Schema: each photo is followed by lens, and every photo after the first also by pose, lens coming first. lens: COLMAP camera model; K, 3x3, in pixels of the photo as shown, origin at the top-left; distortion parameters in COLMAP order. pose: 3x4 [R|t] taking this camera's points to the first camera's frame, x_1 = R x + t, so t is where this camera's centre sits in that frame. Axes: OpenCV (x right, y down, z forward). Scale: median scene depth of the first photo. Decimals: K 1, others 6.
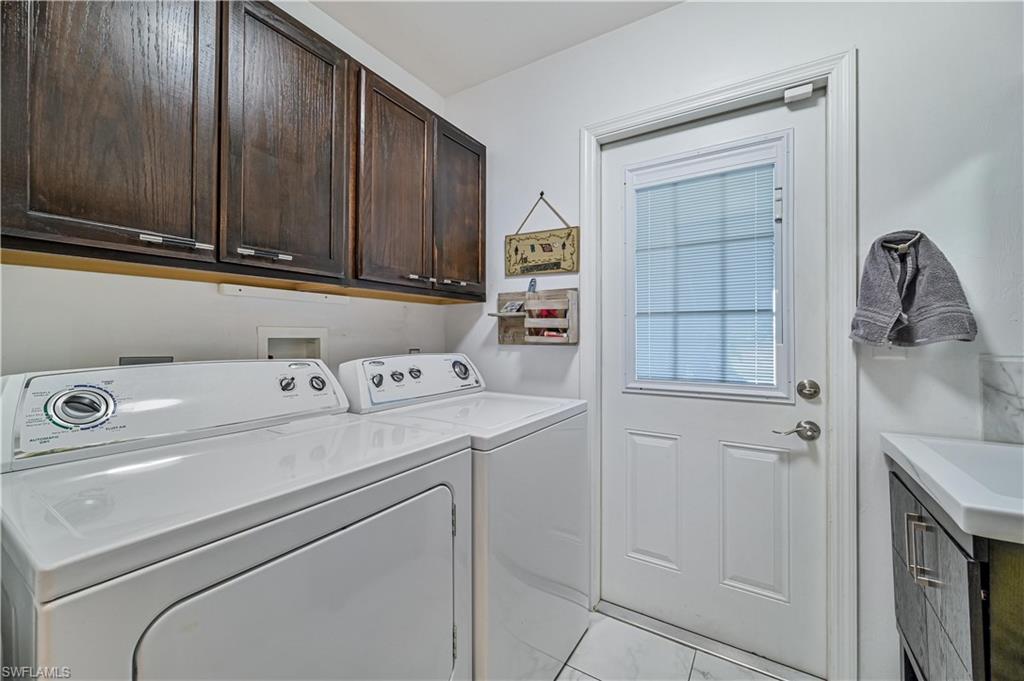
lens RADIAL K [[399.9, 0, 513.8], [0, 399.9, 333.2], [0, 0, 1]] dist [-0.003051, 0.000714]
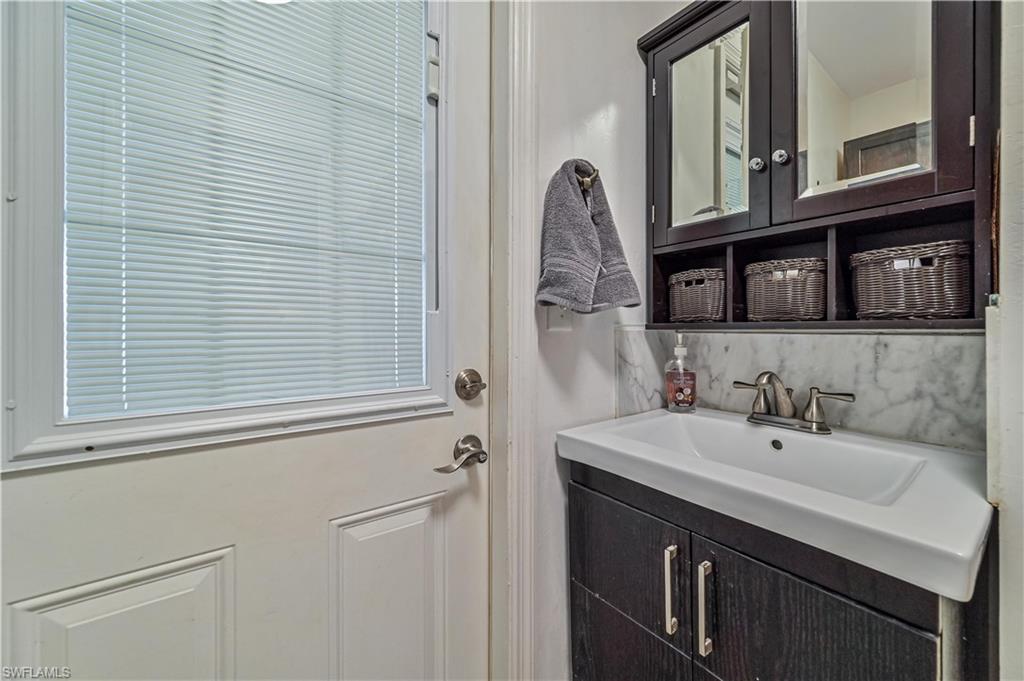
lens RADIAL K [[399.9, 0, 509.0], [0, 399.9, 333.8], [0, 0, 1]] dist [-0.003051, 0.000714]
pose [[0.346671, -0.001308, 0.937986, 0.175171], [-0.000968, 0.999998, 0.001753, 0.060366], [-0.937986, -0.001516, 0.346669, 0.729650]]
